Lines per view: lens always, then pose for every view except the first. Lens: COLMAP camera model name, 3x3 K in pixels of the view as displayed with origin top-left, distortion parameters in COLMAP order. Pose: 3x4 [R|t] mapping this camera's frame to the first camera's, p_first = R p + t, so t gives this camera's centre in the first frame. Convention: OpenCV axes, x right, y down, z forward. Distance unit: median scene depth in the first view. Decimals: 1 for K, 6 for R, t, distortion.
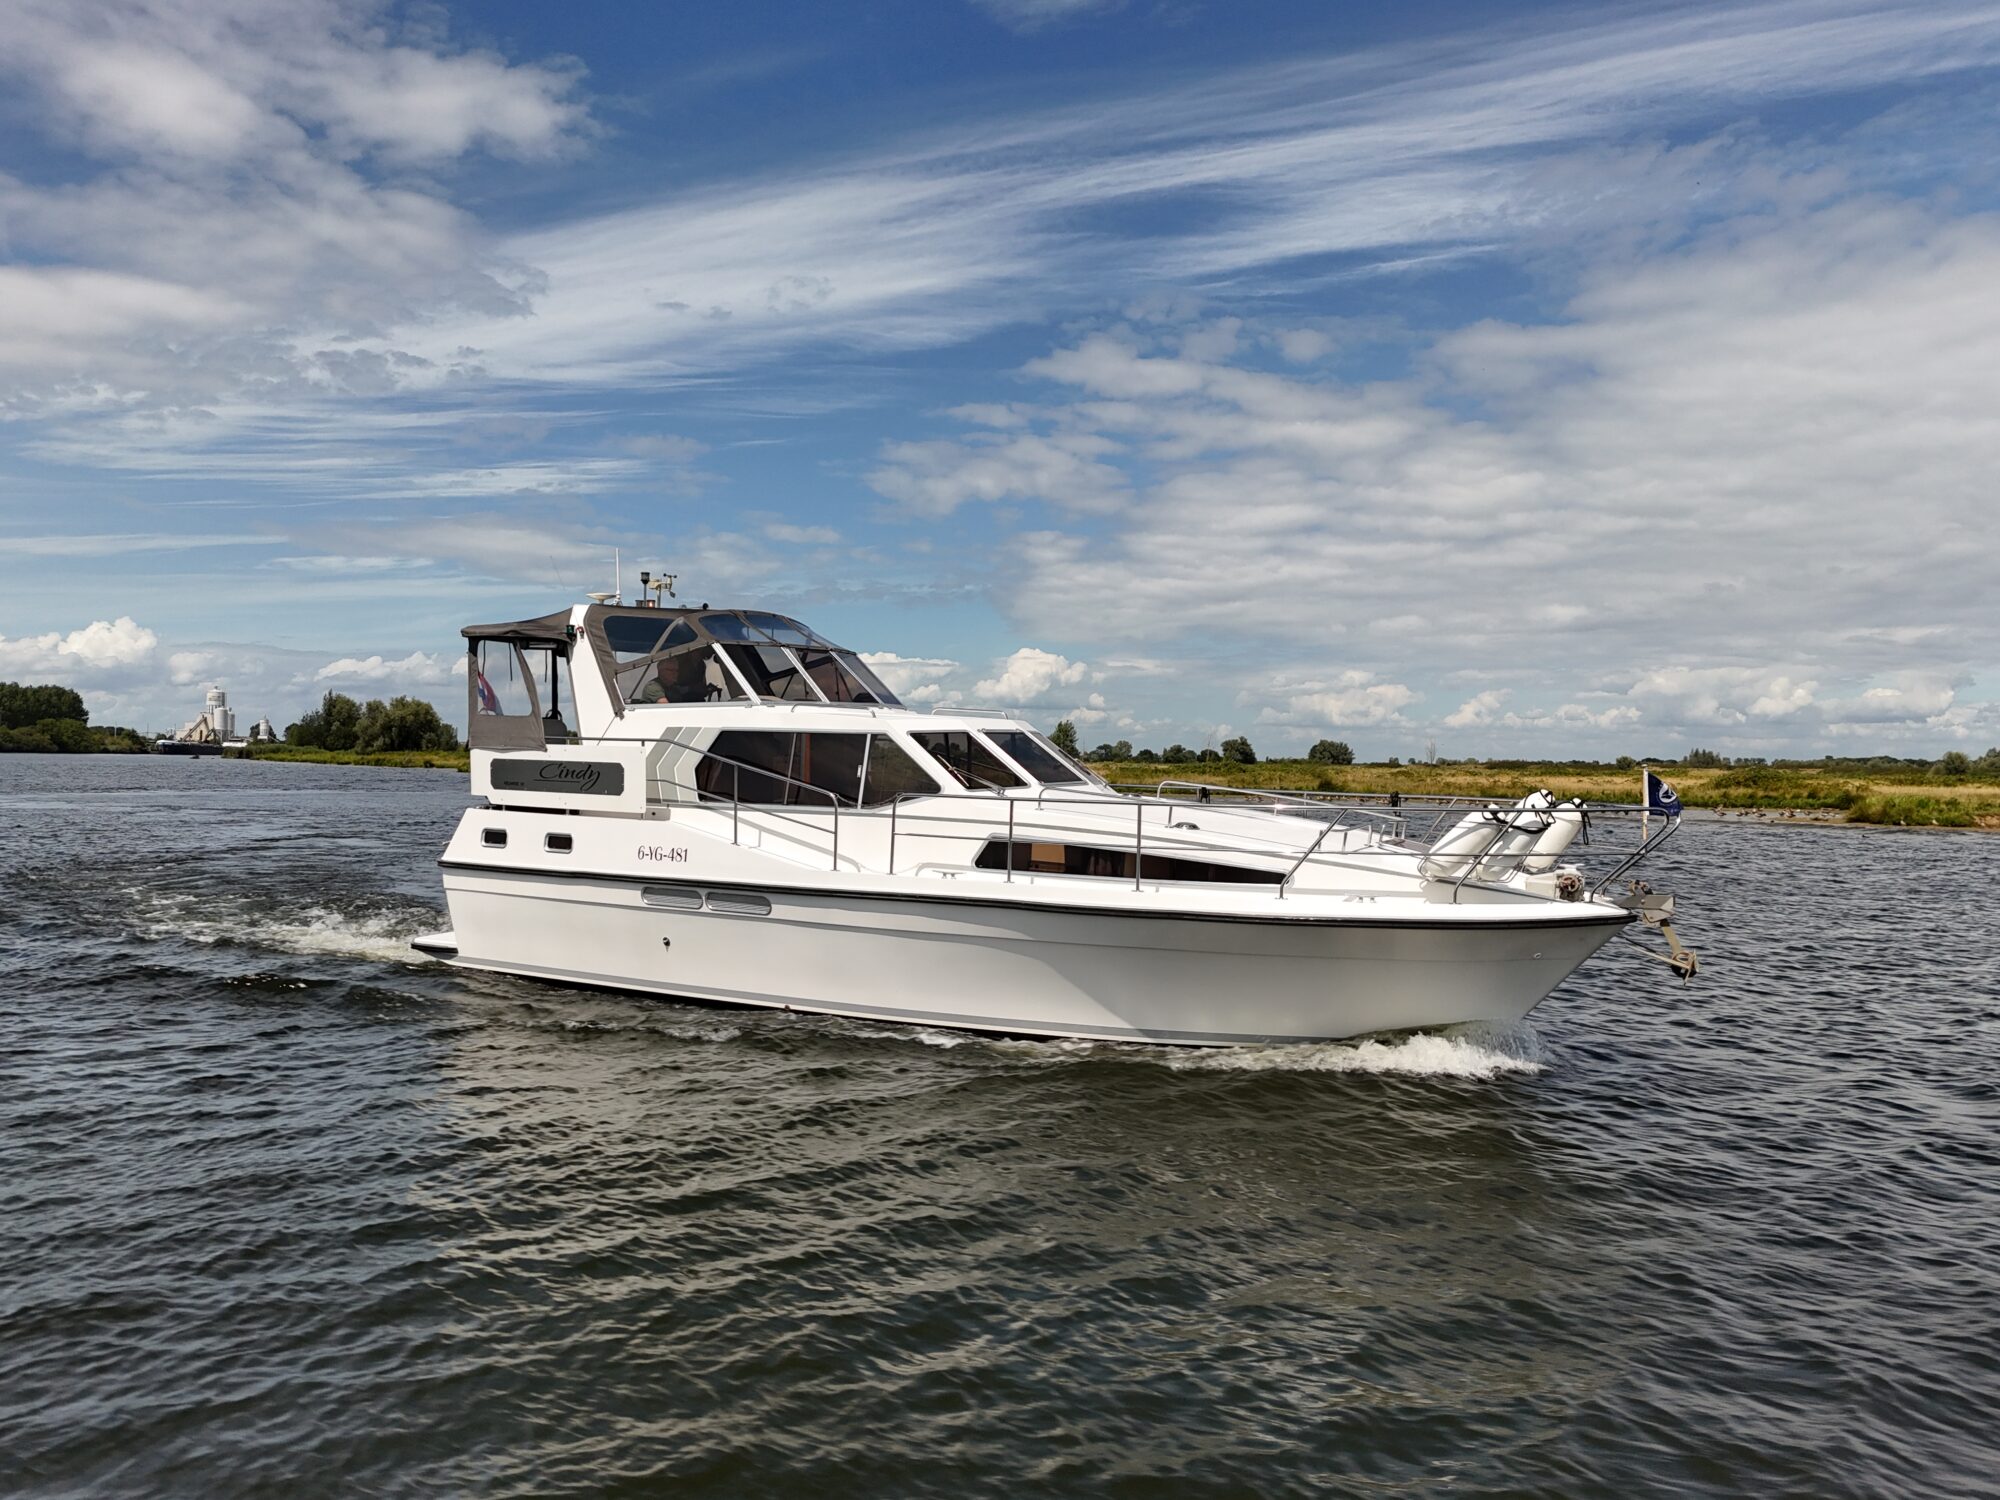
lens RADIAL K [[1533.0, 0, 999.9], [0, 1533.0, 766.4], [0, 0, 1]] dist [0.066264, -0.056930]
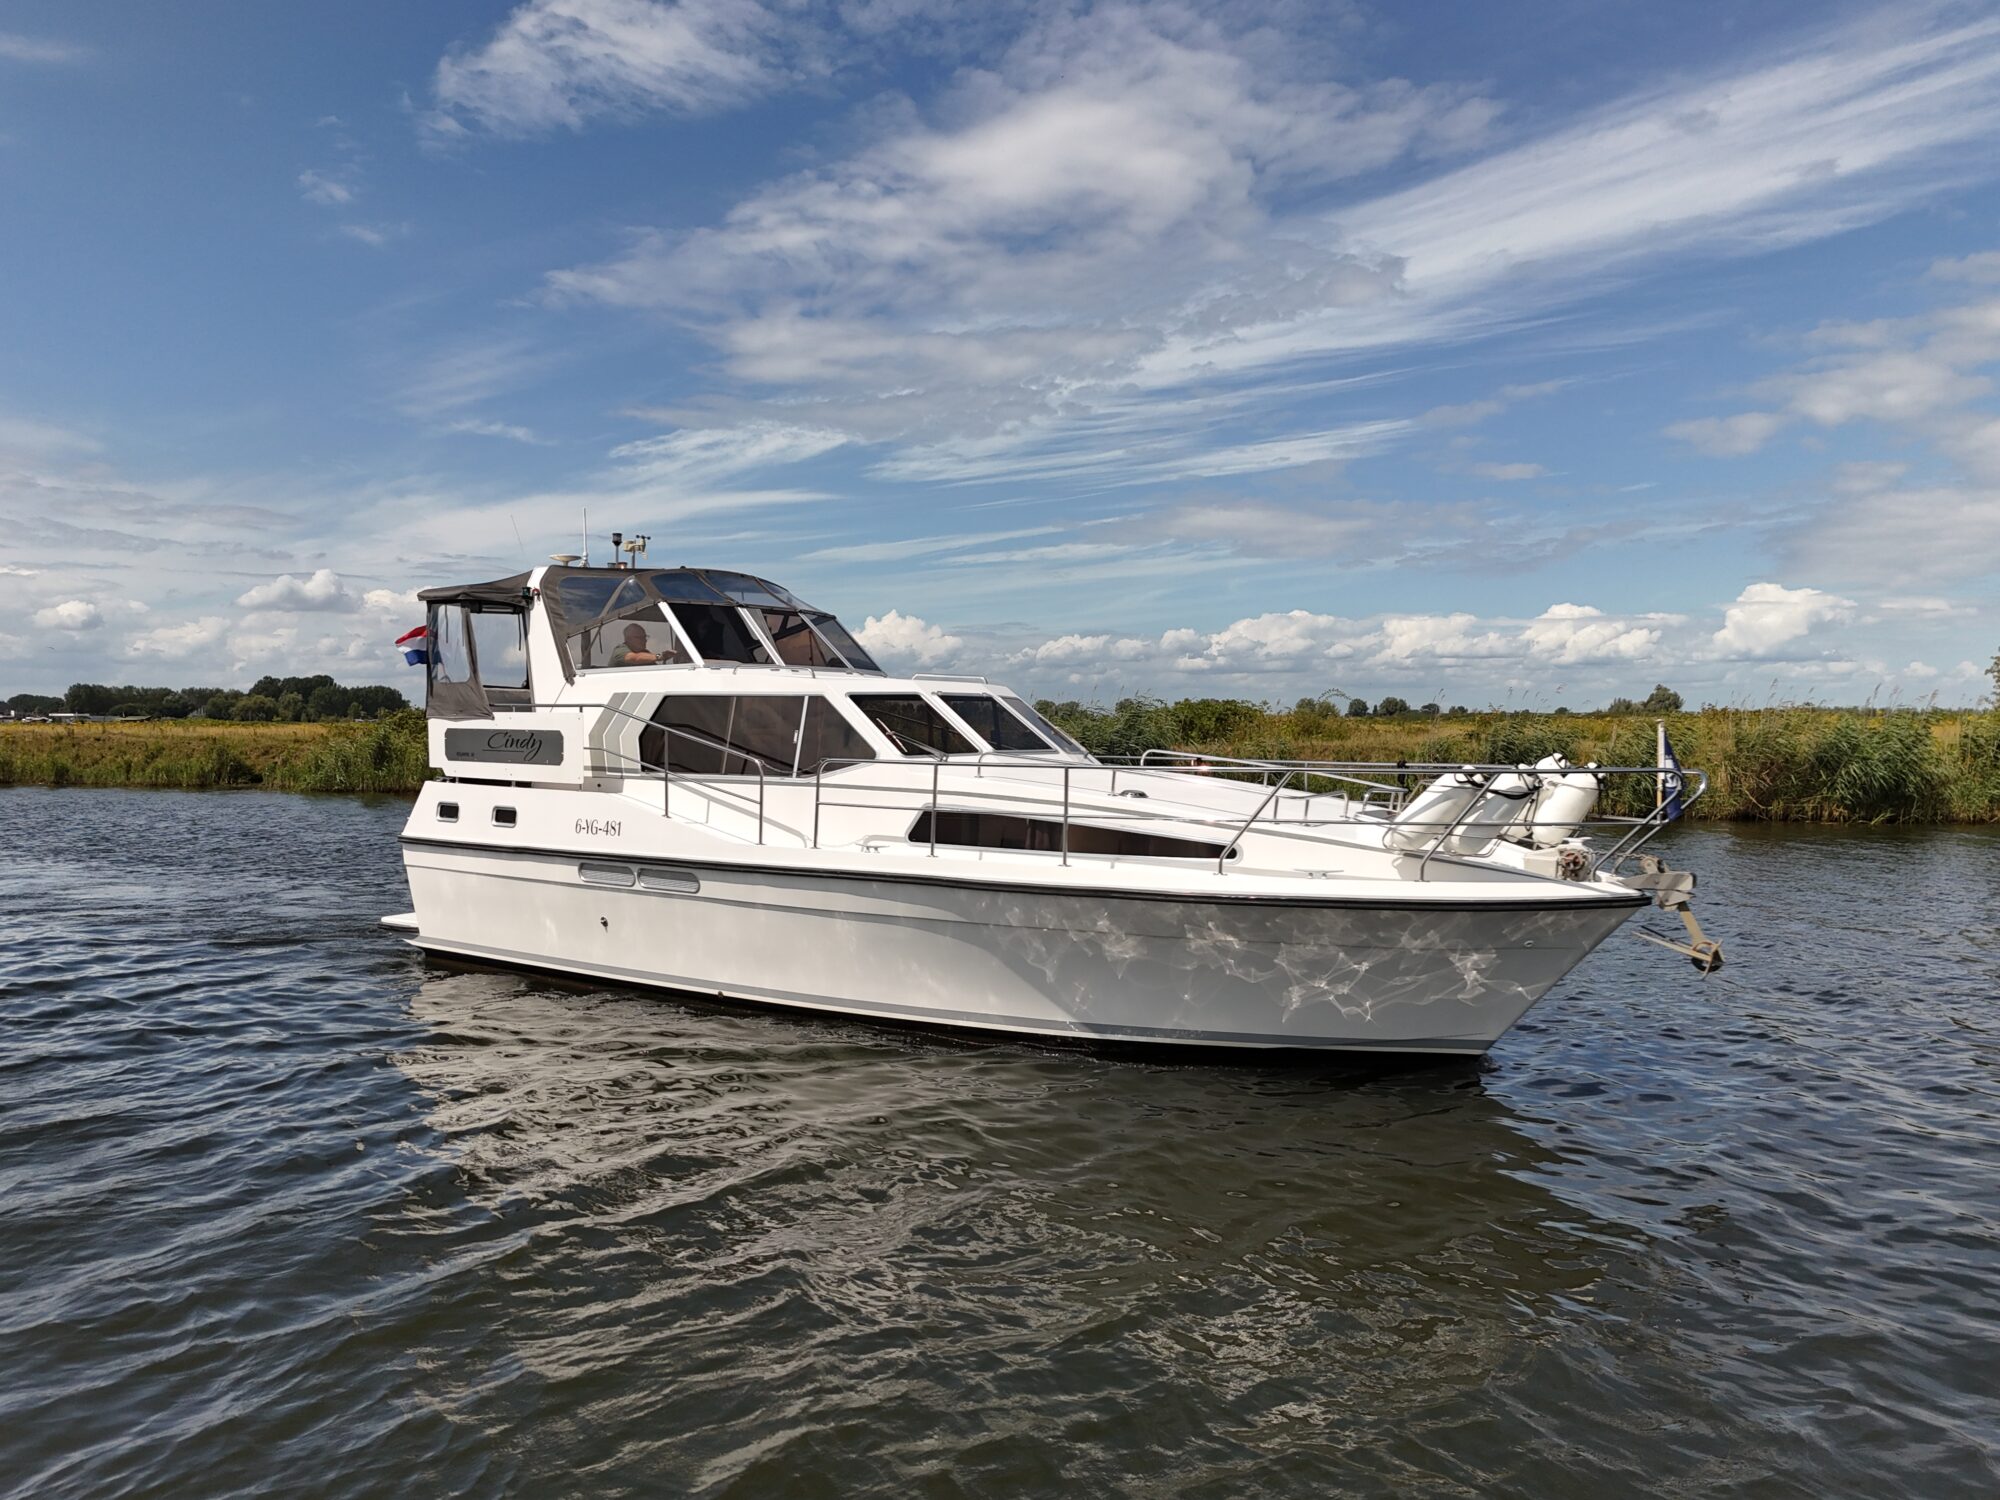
lens RADIAL K [[1533.0, 0, 993.5], [0, 1533.0, 778.0], [0, 0, 1]] dist [0.066264, -0.056930]
pose [[0.994202, 0.000172, -0.107524, 0.121268], [0.000779, 0.999961, 0.008803, 0.019429], [0.107521, -0.008836, 0.994164, 0.101059]]
